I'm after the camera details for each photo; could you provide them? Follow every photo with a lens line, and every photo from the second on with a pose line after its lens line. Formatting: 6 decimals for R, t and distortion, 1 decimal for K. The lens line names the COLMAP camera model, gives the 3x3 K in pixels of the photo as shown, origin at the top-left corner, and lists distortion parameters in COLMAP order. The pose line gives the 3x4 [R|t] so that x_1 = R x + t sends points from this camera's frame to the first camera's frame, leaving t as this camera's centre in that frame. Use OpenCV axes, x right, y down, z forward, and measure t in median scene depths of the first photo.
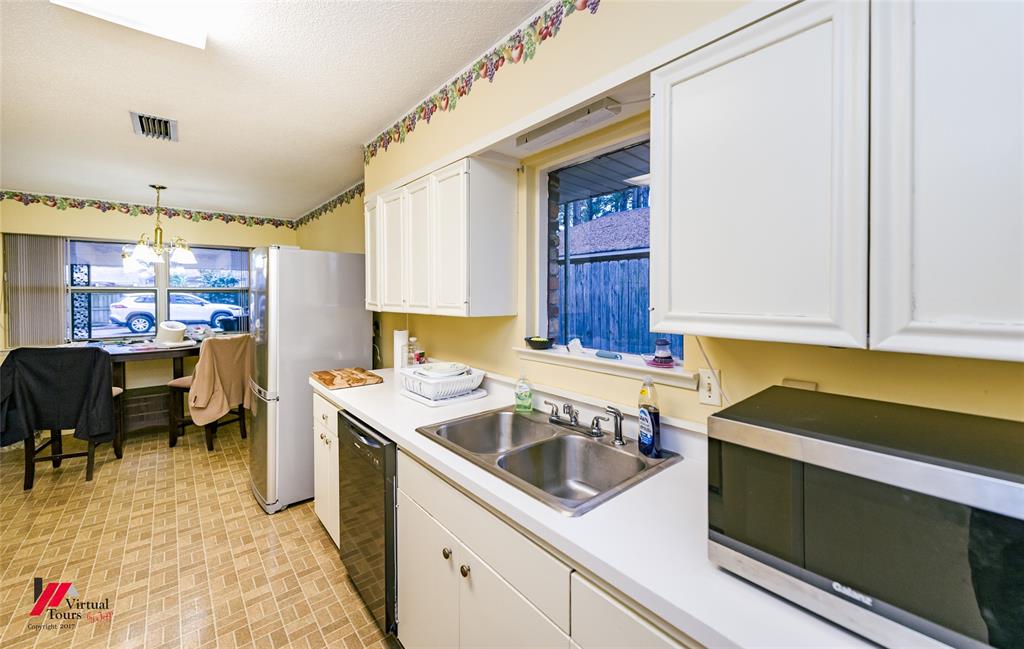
lens RADIAL K [[412.9, 0, 530.8], [0, 412.9, 299.7], [0, 0, 1]] dist [-0.001388, -0.000481]
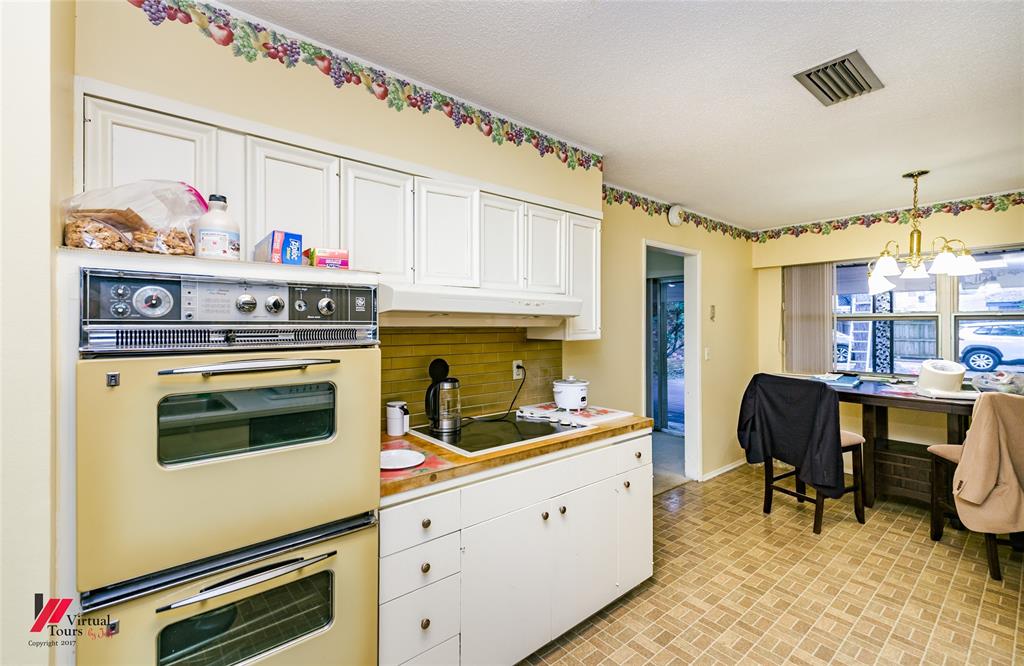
lens RADIAL K [[422.7, 0, 476.3], [0, 422.7, 322.9], [0, 0, 1]] dist [0.010265, -0.002518]
pose [[-0.078953, -0.002248, -0.996876, -0.136016], [-0.015420, 0.999881, -0.001033, 0.003161], [0.996759, 0.015290, -0.078978, 0.427780]]
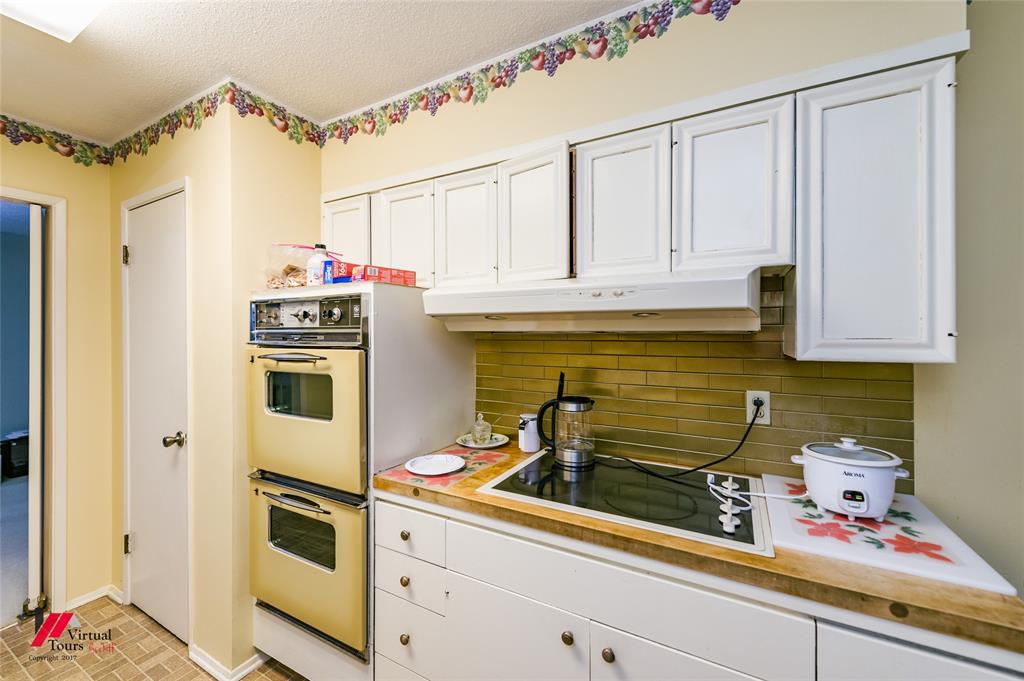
lens RADIAL K [[408.7, 0, 530.9], [0, 408.7, 334.9], [0, 0, 1]] dist [0.004426, -0.002206]
pose [[-0.938452, 0.003162, -0.345396, -0.651485], [-0.003039, 0.999844, 0.017409, 0.004573], [0.345397, 0.017387, -0.938296, 0.850779]]
